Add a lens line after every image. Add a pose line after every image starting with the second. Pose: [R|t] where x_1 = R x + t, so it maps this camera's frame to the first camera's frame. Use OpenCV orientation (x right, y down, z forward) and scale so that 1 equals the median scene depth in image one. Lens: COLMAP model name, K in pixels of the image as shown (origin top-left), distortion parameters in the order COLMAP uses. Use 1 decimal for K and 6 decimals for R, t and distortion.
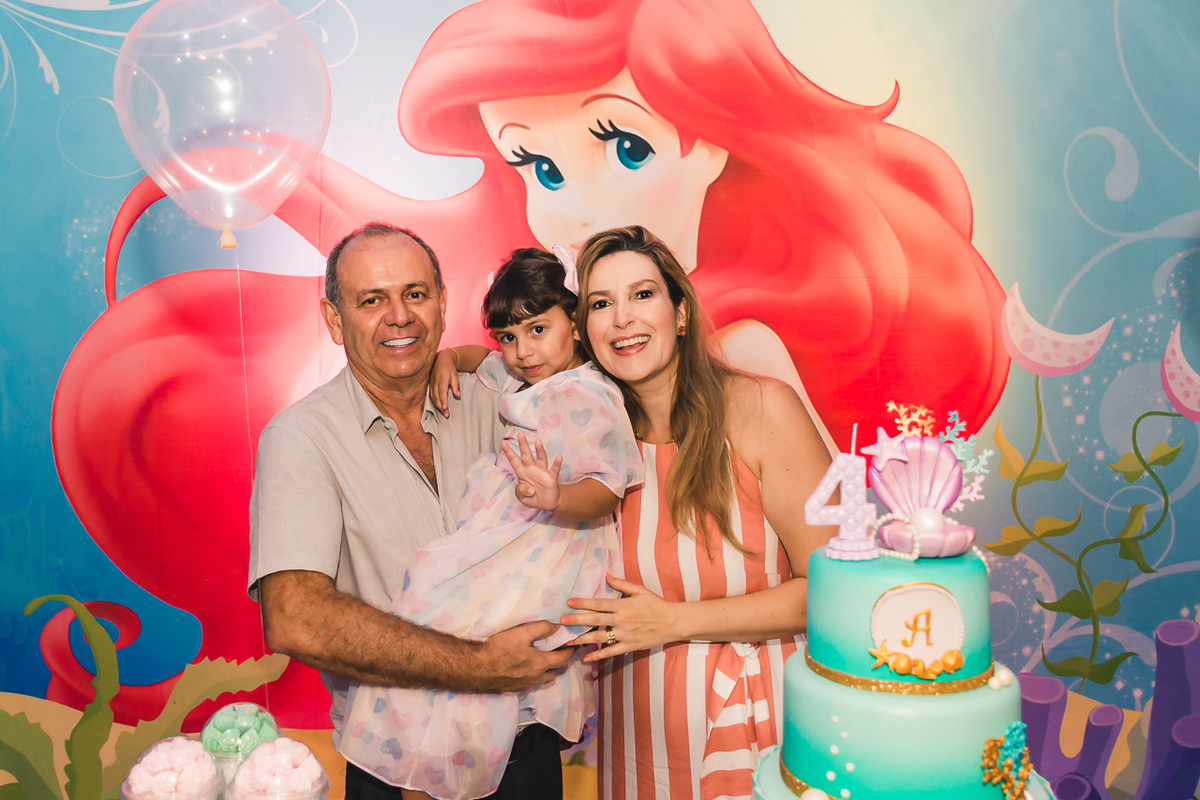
lens RADIAL K [[1127.6, 0, 546.8], [0, 1127.6, 338.5], [0, 0, 1]] dist [-0.017608, 0.007115]
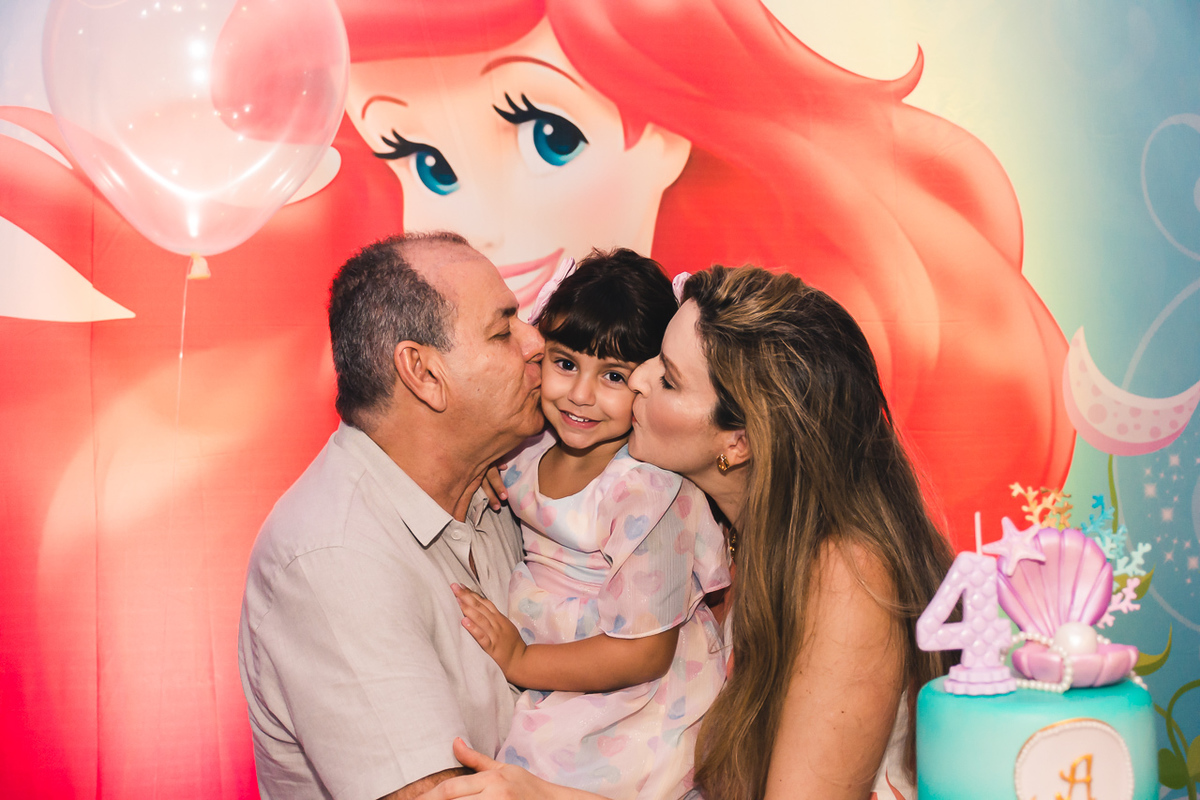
lens RADIAL K [[1687.8, 0, 609.1], [0, 1687.8, 392.0], [0, 0, 1]] dist [-0.015065, 0.000000]
pose [[0.988094, -0.010110, 0.153518, -0.052496], [0.012294, 0.999836, -0.013282, 0.002818], [-0.153359, 0.015011, 0.988057, -0.025806]]
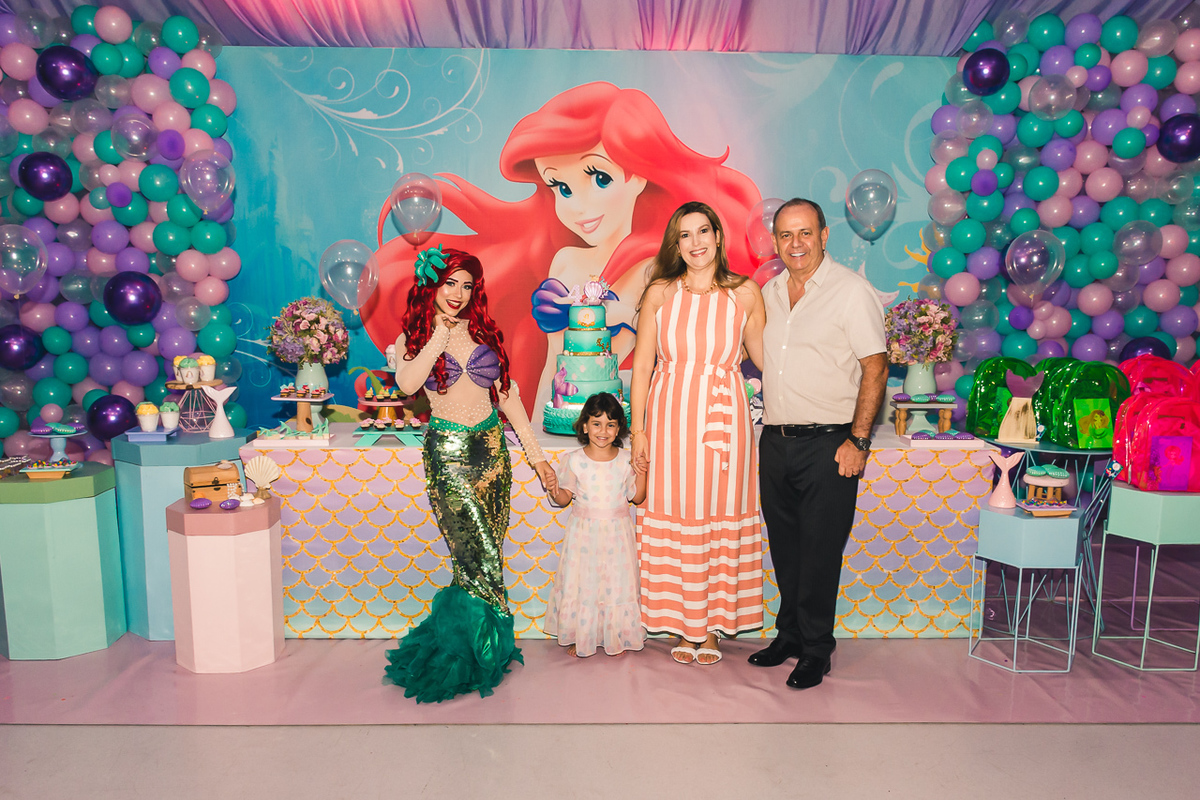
lens RADIAL K [[1127.6, 0, 584.9], [0, 1127.6, 489.7], [0, 0, 1]] dist [-0.017608, 0.007115]
pose [[0.993136, 0.033011, -0.112208, 0.313750], [-0.015034, 0.987416, 0.157431, 0.091215], [0.115993, -0.154663, 0.981134, -1.309054]]
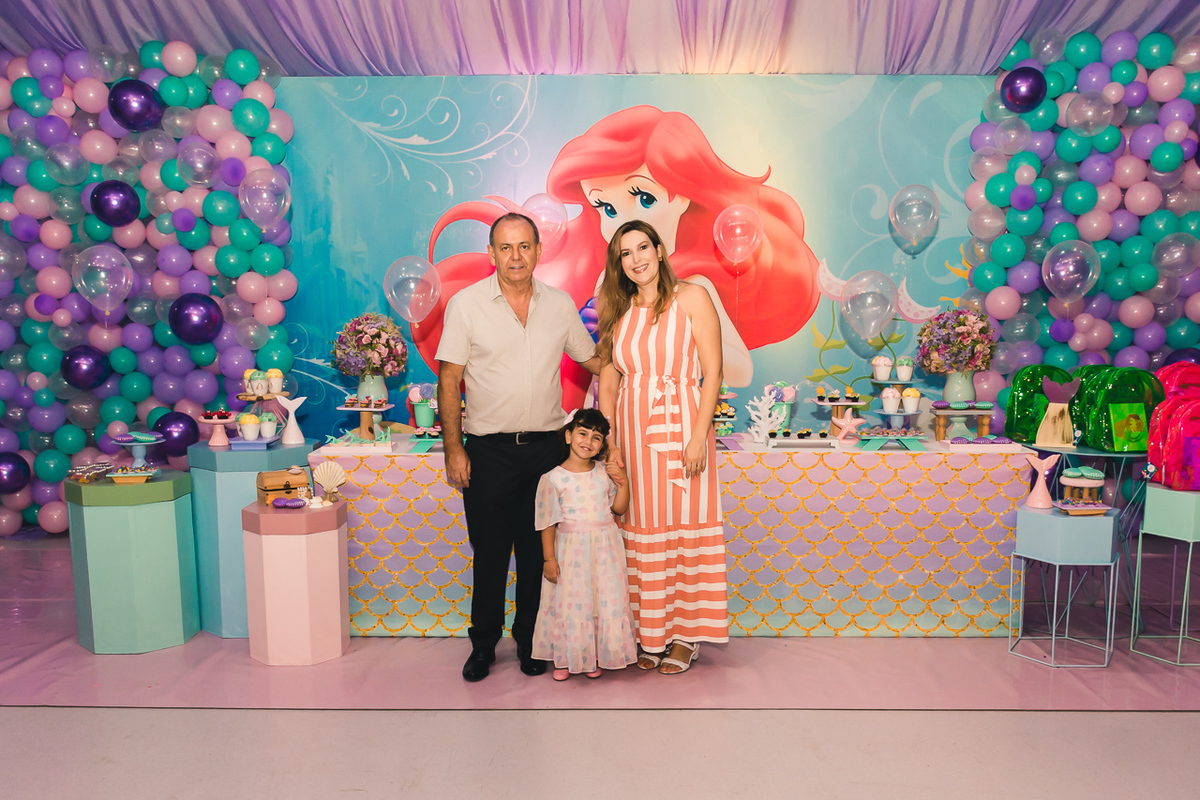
lens RADIAL K [[1127.6, 0, 583.7], [0, 1127.6, 486.9], [0, 0, 1]] dist [-0.017608, 0.007115]
pose [[0.988258, 0.027072, -0.150377, 0.311373], [-0.006308, 0.990568, 0.136878, 0.100809], [0.152665, -0.134322, 0.979107, -1.361435]]
